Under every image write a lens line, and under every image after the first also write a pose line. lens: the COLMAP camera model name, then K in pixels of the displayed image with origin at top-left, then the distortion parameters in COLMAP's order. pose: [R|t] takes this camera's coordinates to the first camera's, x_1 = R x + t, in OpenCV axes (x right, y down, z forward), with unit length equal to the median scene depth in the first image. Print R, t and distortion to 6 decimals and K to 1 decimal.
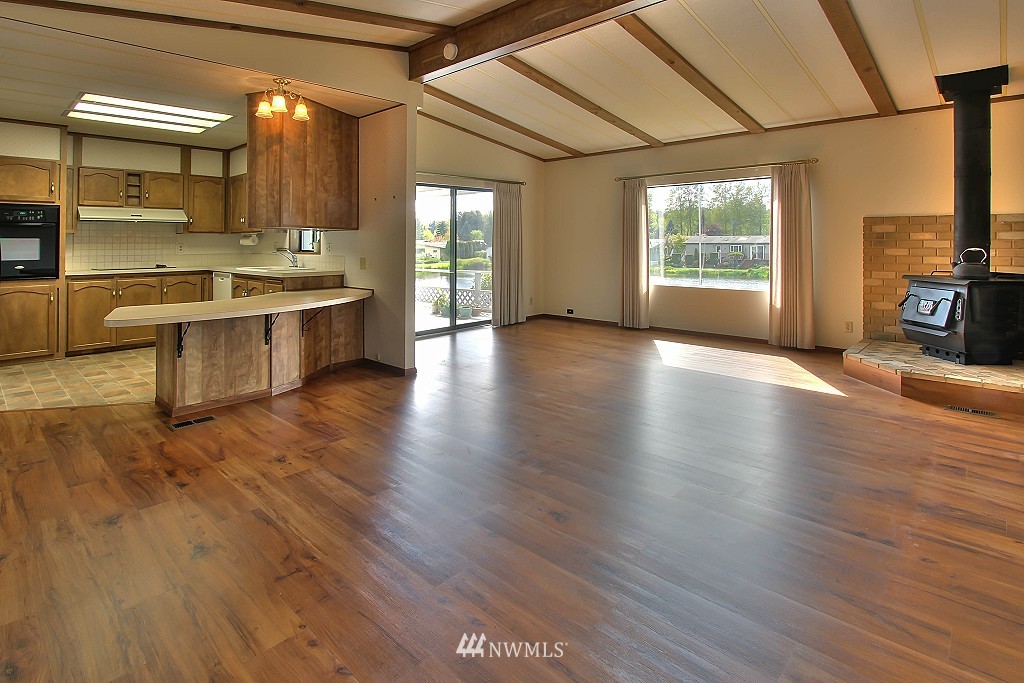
lens RADIAL K [[513.9, 0, 467.3], [0, 513.9, 232.7], [0, 0, 1]] dist [-0.008620, 0.001945]
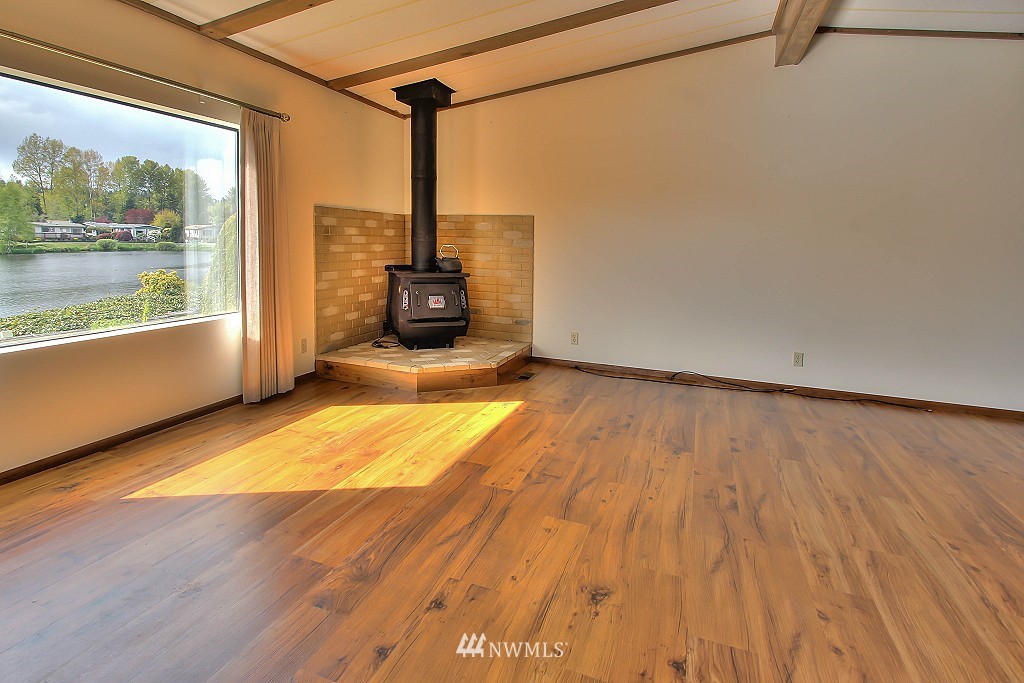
lens RADIAL K [[513.4, 0, 476.8], [0, 513.4, 278.3], [0, 0, 1]] dist [-0.023183, 0.000217]
pose [[-0.386502, -0.079950, 0.918817, -0.063572], [-0.038935, 0.996762, 0.070354, 0.016165], [-0.921466, -0.008582, -0.388363, 1.025346]]
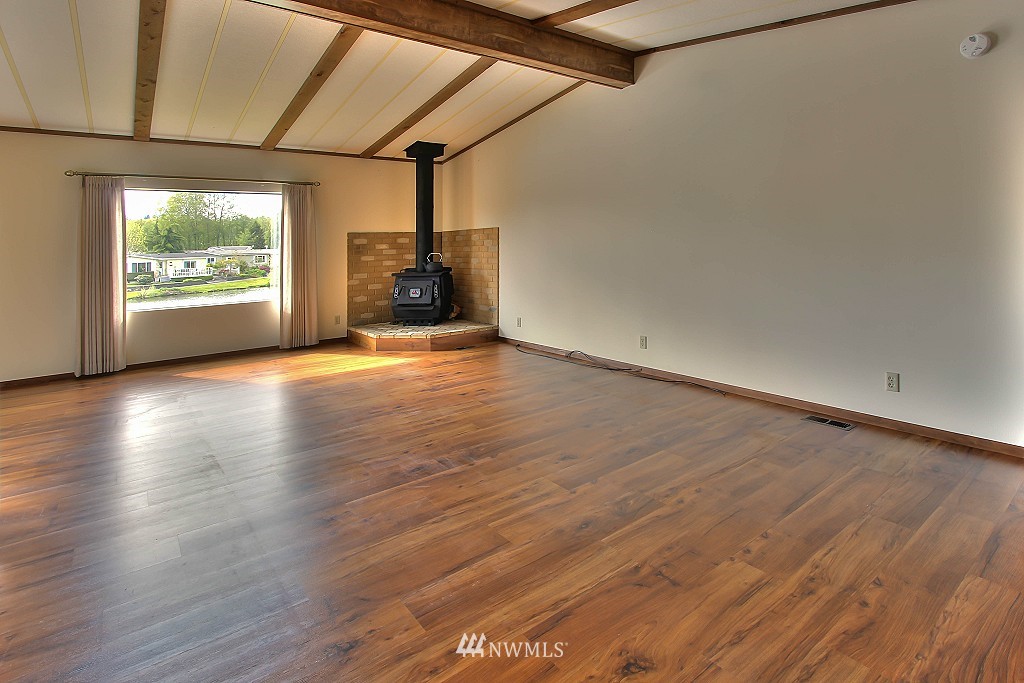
lens RADIAL K [[513.9, 0, 536.1], [0, 513.9, 241.6], [0, 0, 1]] dist [-0.008620, 0.001945]
pose [[0.120148, 0.007420, 0.992728, -0.428064], [0.014265, 0.999856, -0.009200, 0.010895], [-0.992653, 0.015266, 0.120025, 0.355990]]
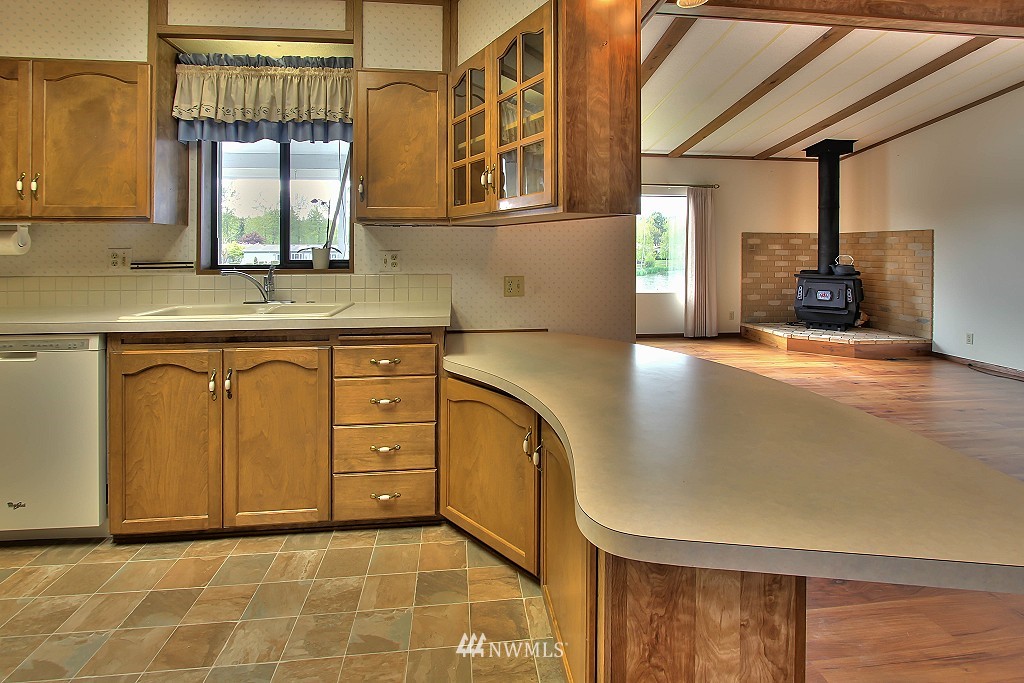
lens RADIAL K [[513.9, 0, 512.8], [0, 513.9, 246.9], [0, 0, 1]] dist [-0.008620, 0.001945]
pose [[0.619347, 0.009067, 0.785065, -0.611757], [-0.016718, 0.999859, 0.001641, 0.015043], [-0.784939, -0.014141, 0.619412, 0.610636]]
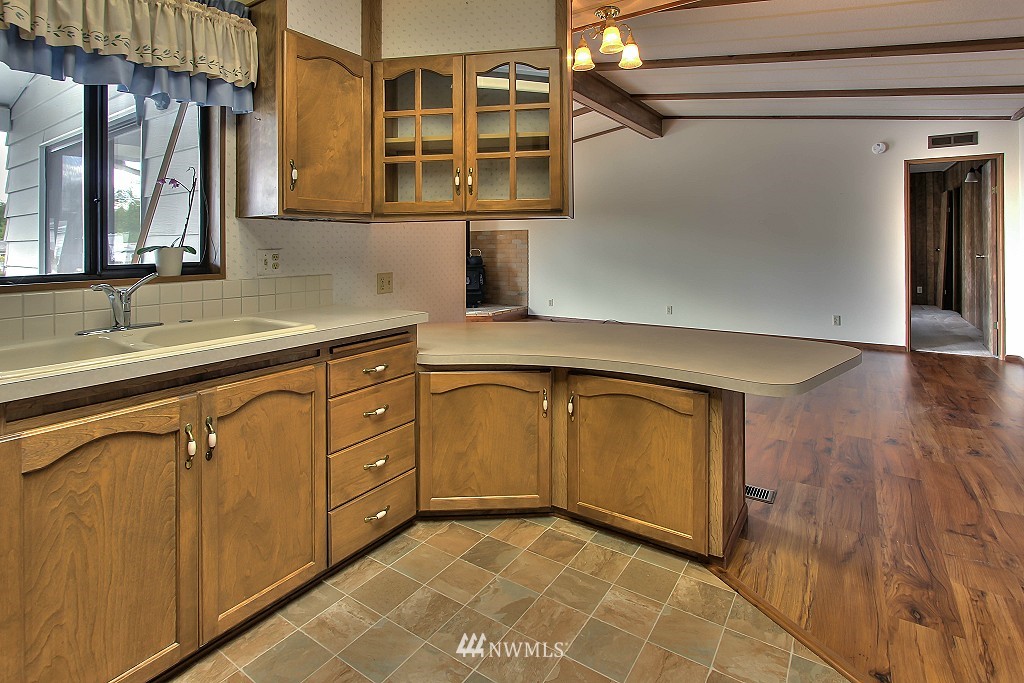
lens RADIAL K [[513.9, 0, 517.6], [0, 513.9, 244.7], [0, 0, 1]] dist [-0.008620, 0.001945]
pose [[-0.199021, 0.004667, 0.979984, -0.742097], [-0.006639, 0.999959, -0.006110, 0.019253], [-0.979973, -0.007722, -0.198982, 0.912995]]
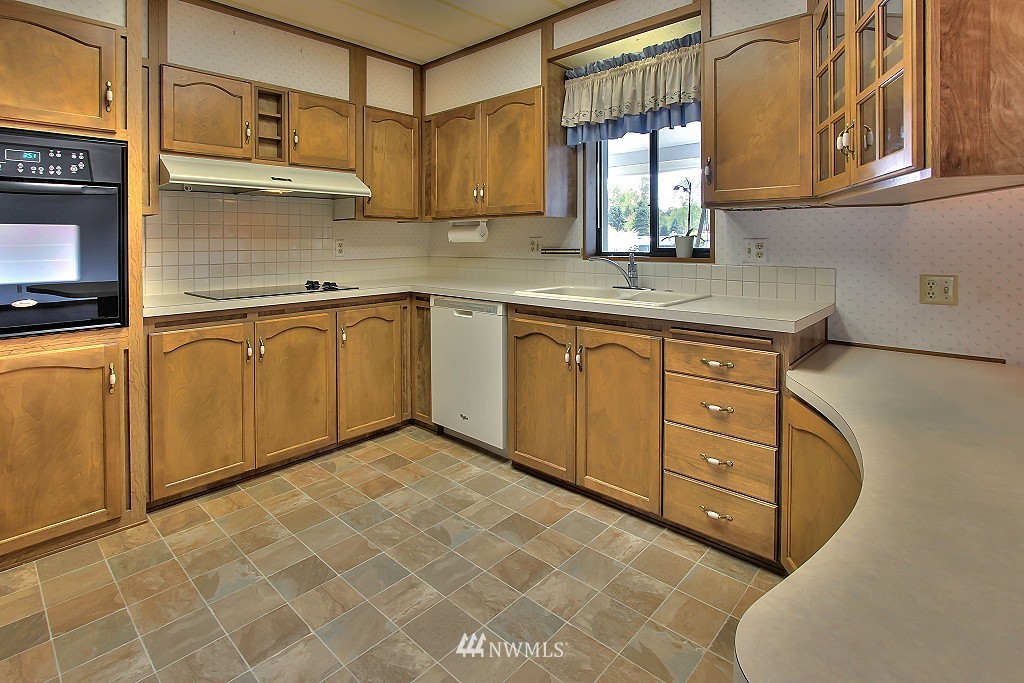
lens RADIAL K [[513.9, 0, 509.1], [0, 513.9, 243.2], [0, 0, 1]] dist [-0.008620, 0.001945]
pose [[0.999116, -0.000448, 0.042039, -0.515876], [-0.000652, 0.999658, 0.026148, 0.014225], [-0.042036, -0.026153, 0.998774, 0.588083]]
